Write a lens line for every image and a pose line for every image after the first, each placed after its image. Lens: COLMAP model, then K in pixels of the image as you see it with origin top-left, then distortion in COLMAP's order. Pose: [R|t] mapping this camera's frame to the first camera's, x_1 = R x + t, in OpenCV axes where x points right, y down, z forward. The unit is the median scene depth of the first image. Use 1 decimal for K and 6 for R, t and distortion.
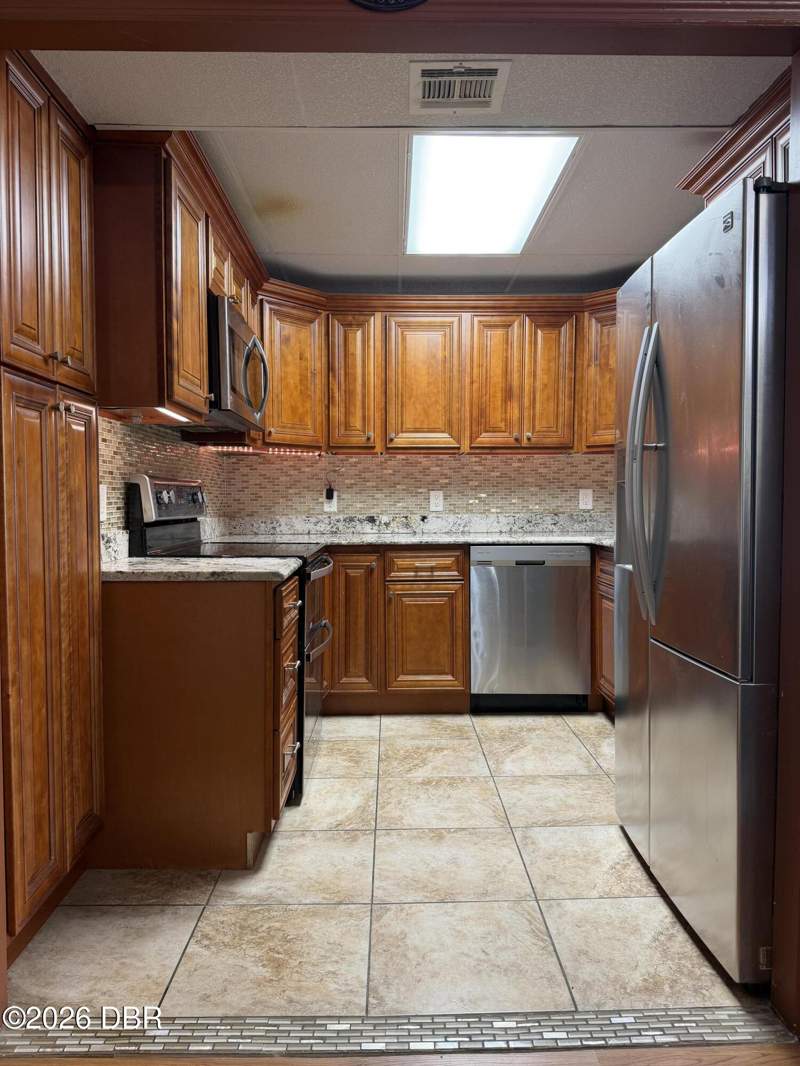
lens RADIAL K [[735.1, 0, 400.1], [0, 735.1, 525.2], [0, 0, 1]] dist [0.188984, -0.390762]
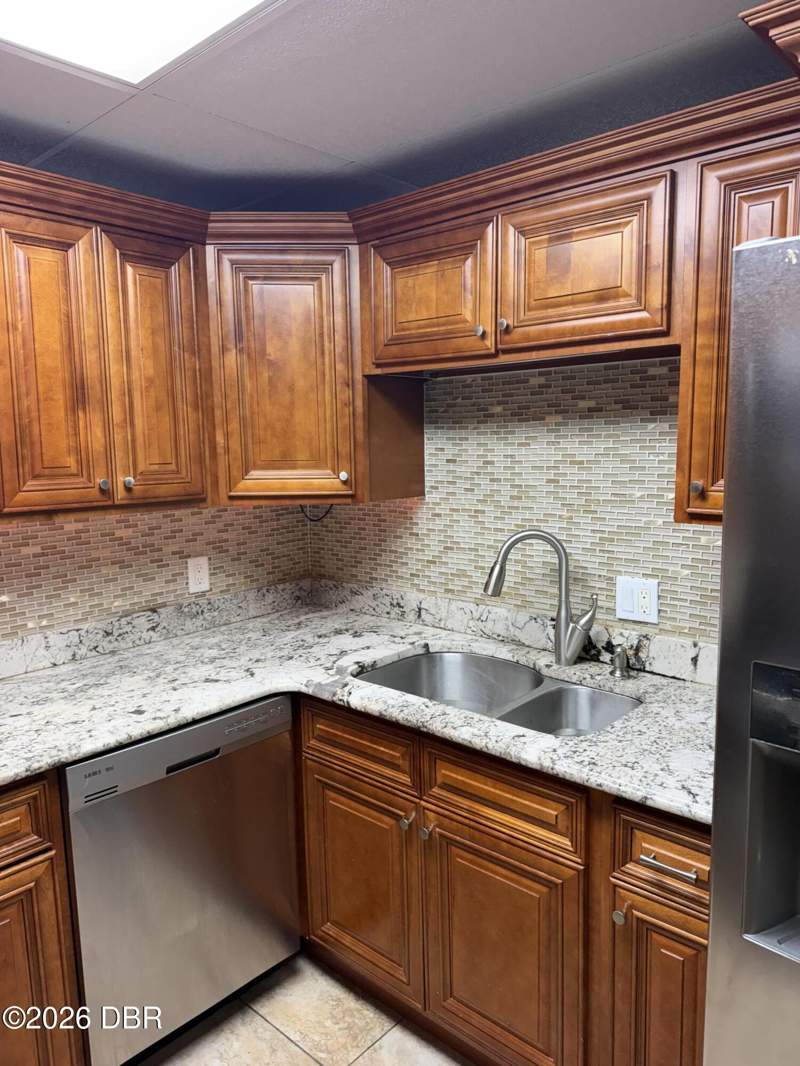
lens RADIAL K [[741.5, 0, 402.3], [0, 741.5, 528.6], [0, 0, 1]] dist [0.065708, -0.096303]
pose [[0.674686, -0.102630, 0.730935, -0.068396], [0.041813, 0.994010, 0.100972, -0.132432], [-0.736920, -0.037562, 0.674936, 0.531172]]
